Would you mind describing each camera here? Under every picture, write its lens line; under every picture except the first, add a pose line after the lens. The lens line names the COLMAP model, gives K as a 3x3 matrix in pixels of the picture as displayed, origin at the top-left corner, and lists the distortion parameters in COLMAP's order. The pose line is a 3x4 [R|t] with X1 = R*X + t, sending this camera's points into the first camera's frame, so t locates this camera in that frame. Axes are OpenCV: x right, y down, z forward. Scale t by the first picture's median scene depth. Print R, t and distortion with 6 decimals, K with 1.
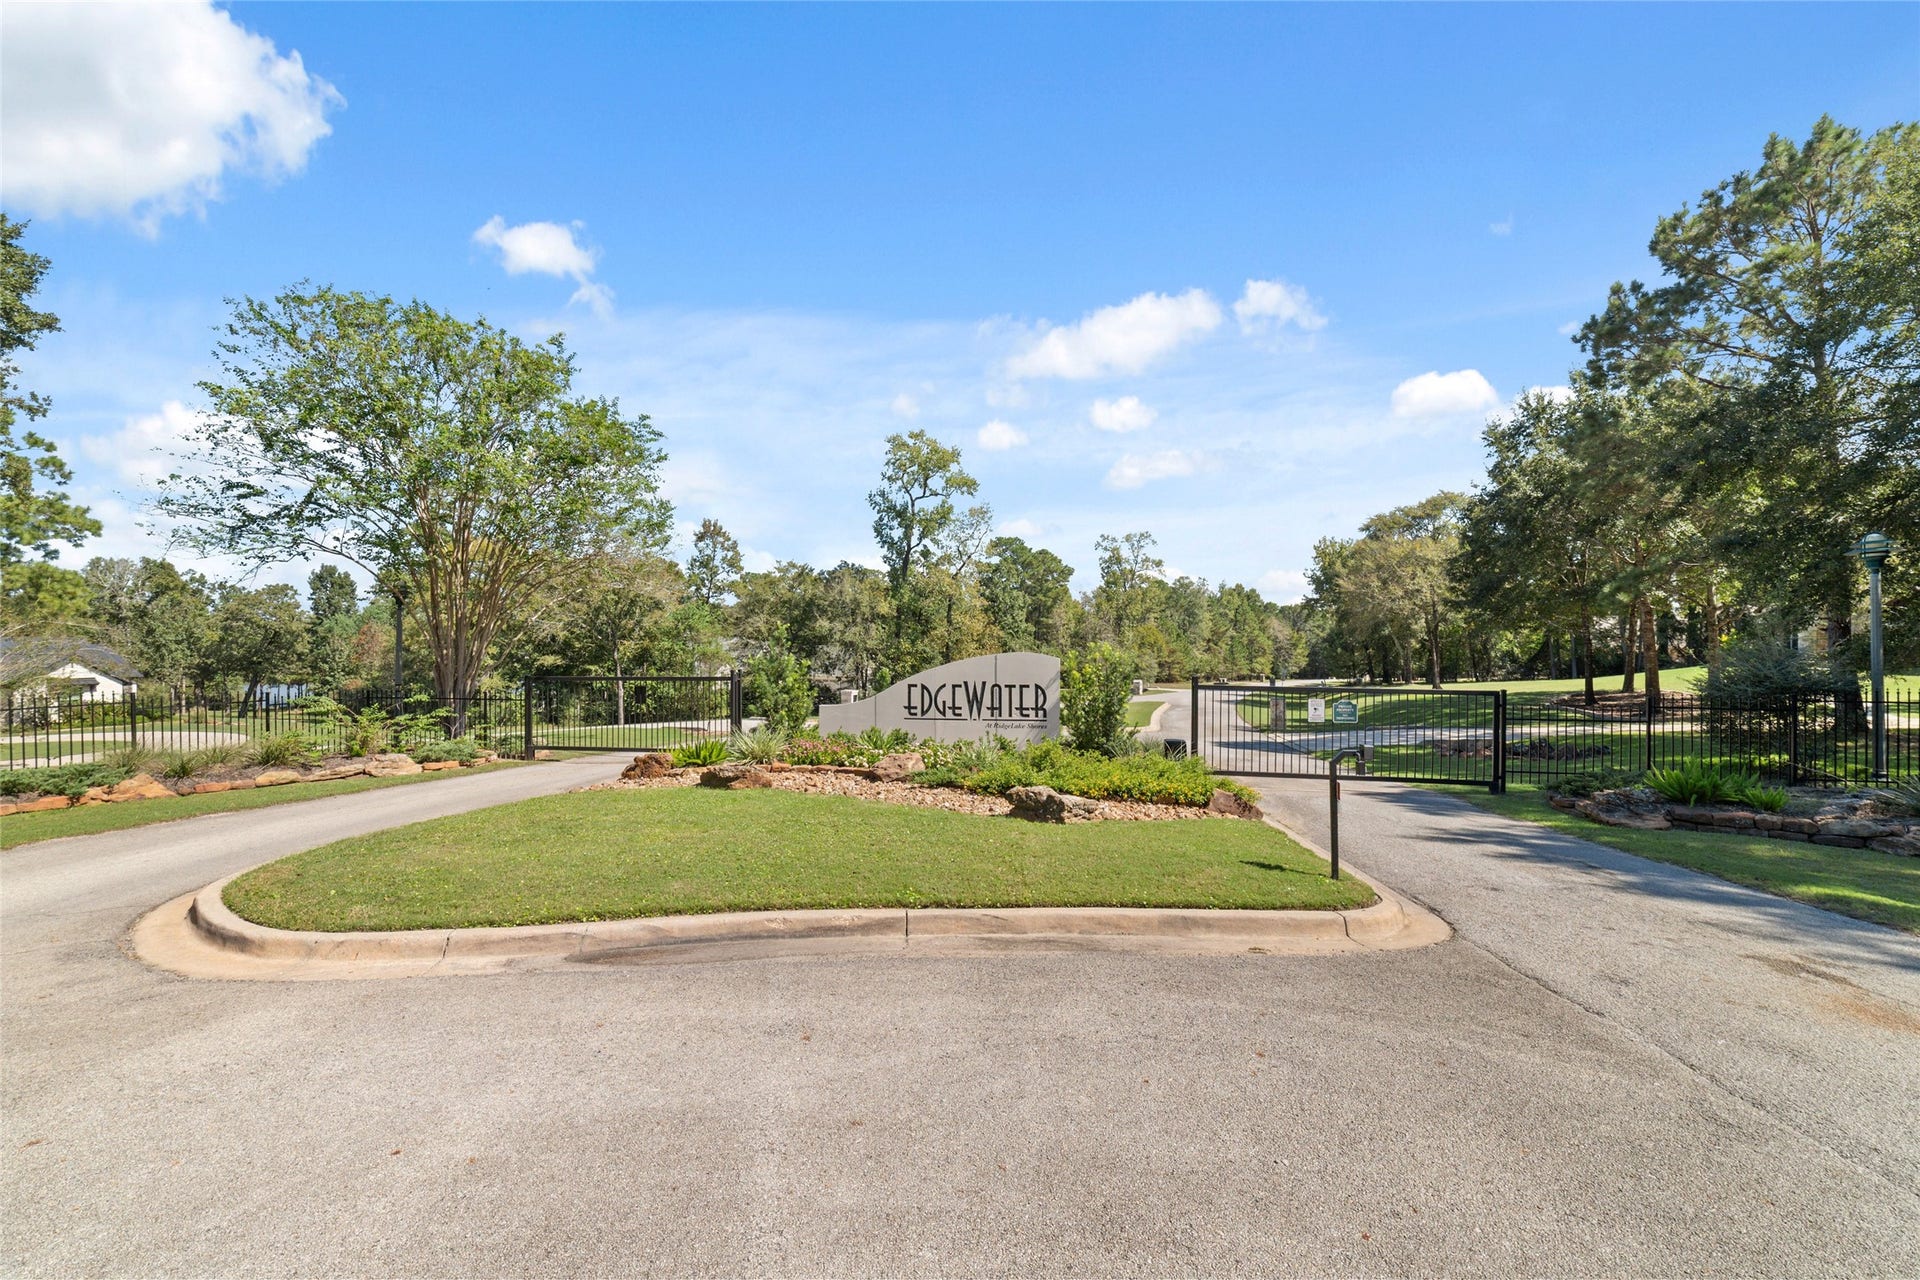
lens RADIAL K [[719.4, 0, 960.0], [0, 719.4, 640.0], [0, 0, 1]] dist [-0.001200, 0.000004]
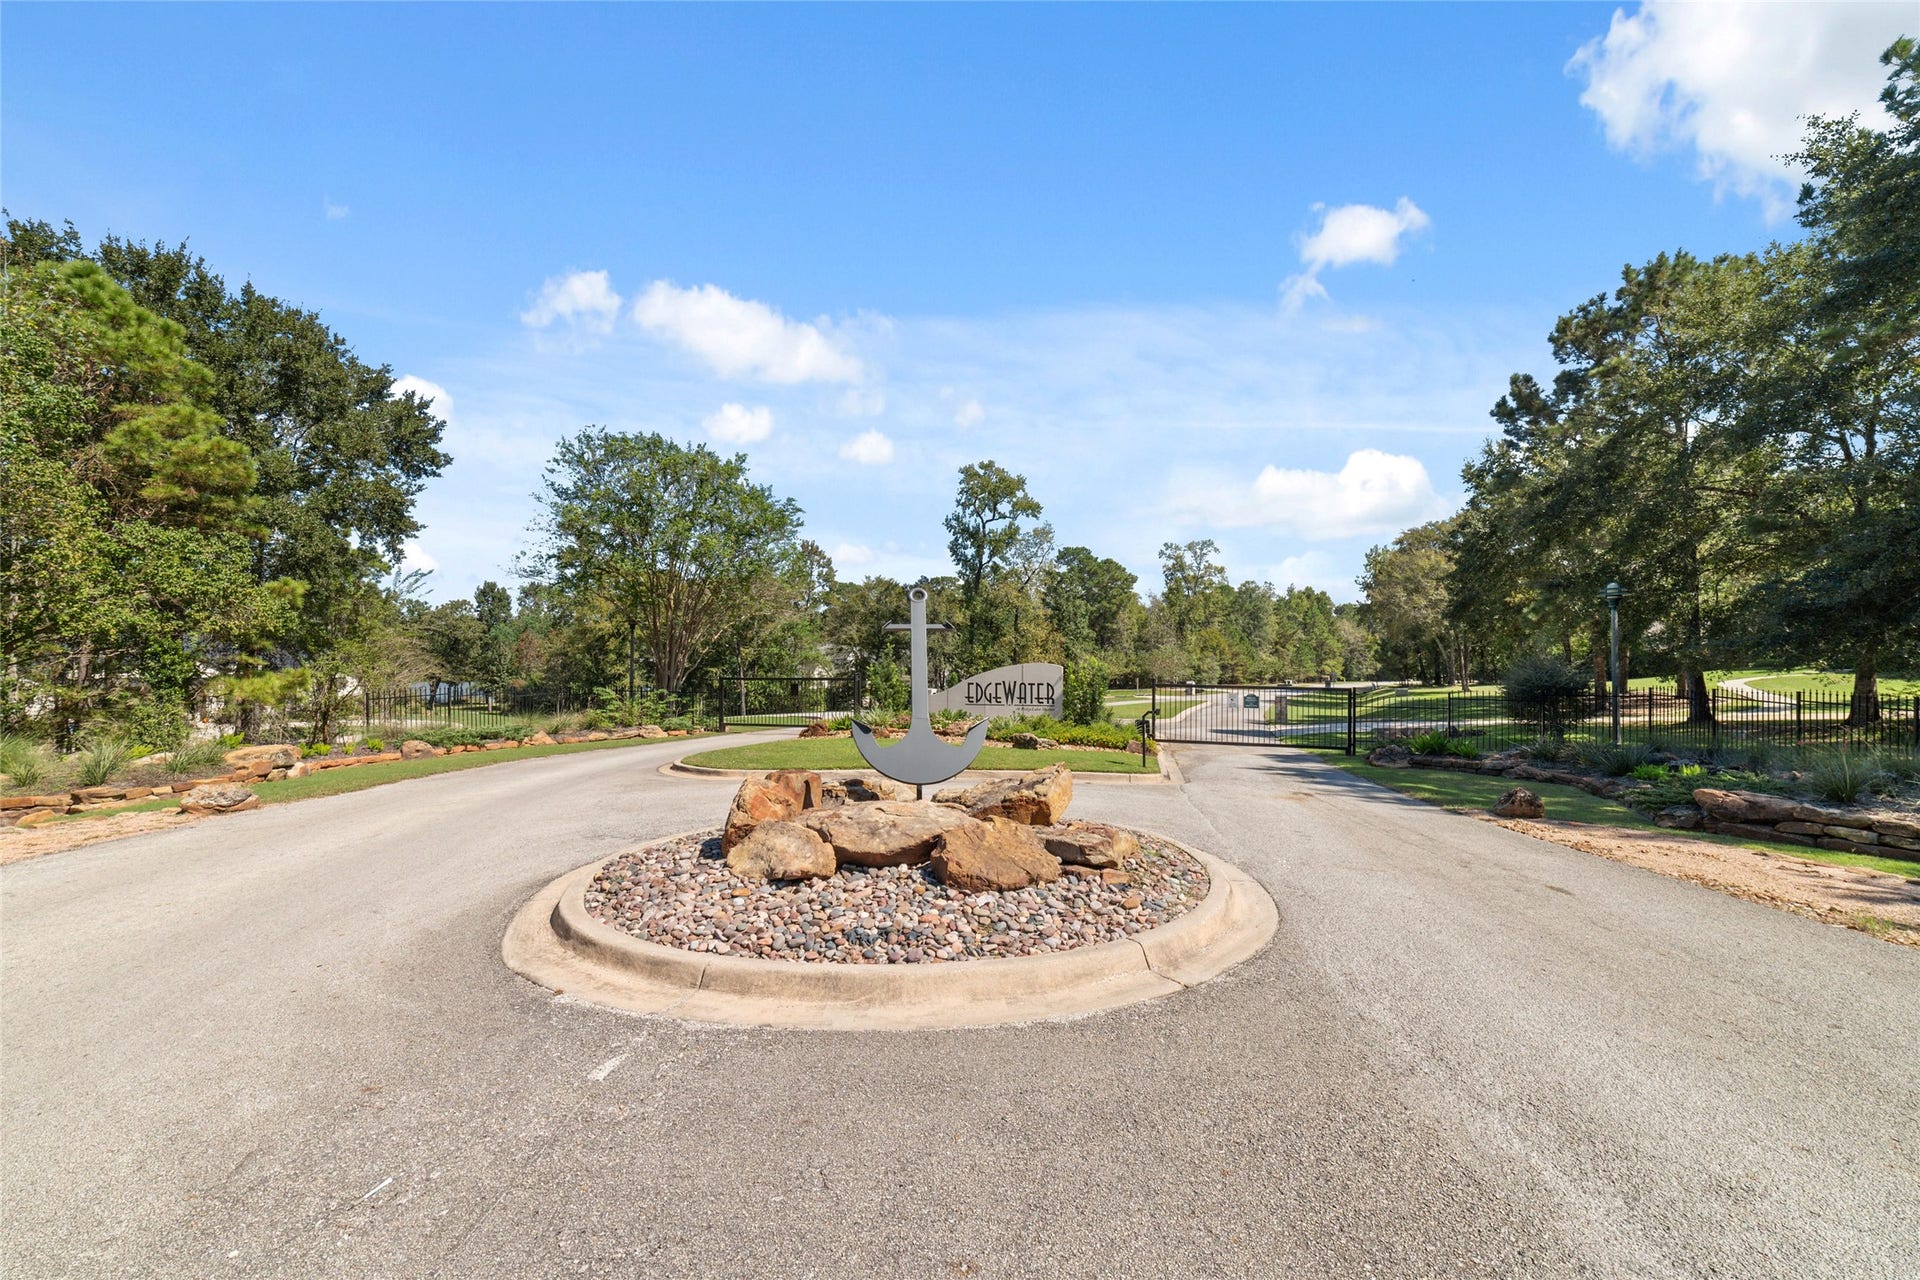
lens RADIAL K [[719.4, 0, 960.0], [0, 719.4, 640.0], [0, 0, 1]] dist [-0.001200, 0.000004]
pose [[0.994163, -0.003728, -0.107827, 0.018478], [0.003535, 0.999992, -0.001982, -0.006696], [0.107834, 0.001589, 0.994168, -0.130603]]
